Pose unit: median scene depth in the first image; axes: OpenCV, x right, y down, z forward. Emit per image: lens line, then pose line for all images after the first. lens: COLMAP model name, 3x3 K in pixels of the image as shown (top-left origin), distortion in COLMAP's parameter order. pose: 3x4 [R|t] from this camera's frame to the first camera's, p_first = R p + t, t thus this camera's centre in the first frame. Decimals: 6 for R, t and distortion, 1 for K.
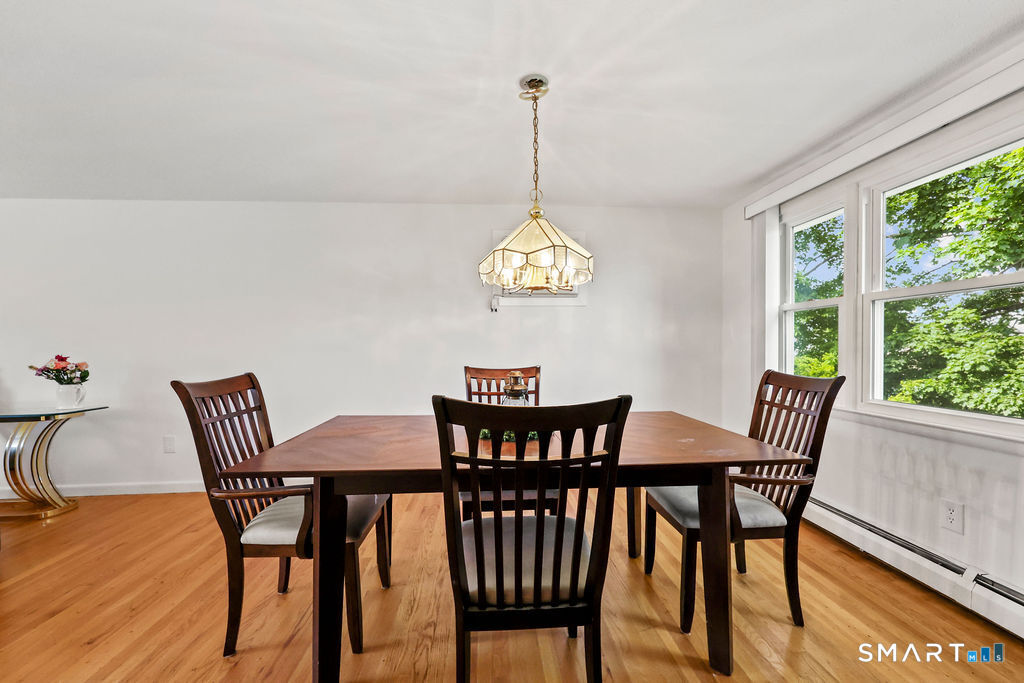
lens RADIAL K [[418.1, 0, 512.5], [0, 418.1, 346.1], [0, 0, 1]] dist [0.007795, 0.000245]
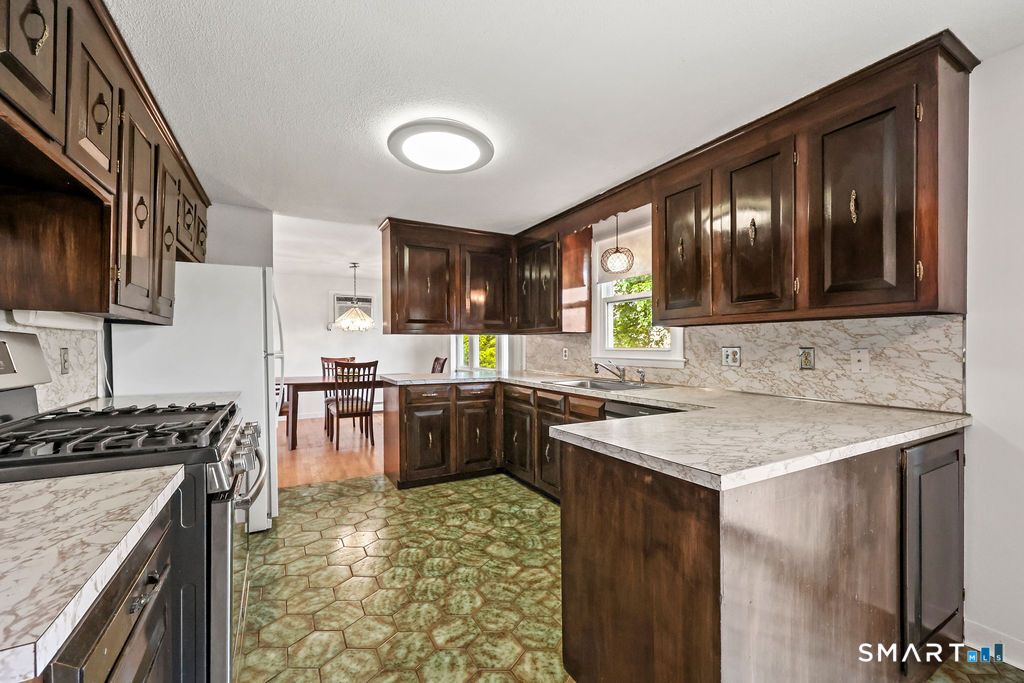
lens RADIAL K [[418.1, 0, 509.9], [0, 418.1, 341.3], [0, 0, 1]] dist [0.007795, 0.000245]
pose [[0.898334, 0.001338, 0.439311, -0.329967], [0.000304, 0.999993, -0.003667, -0.060139], [-0.439313, 0.003428, 0.898327, -2.769026]]
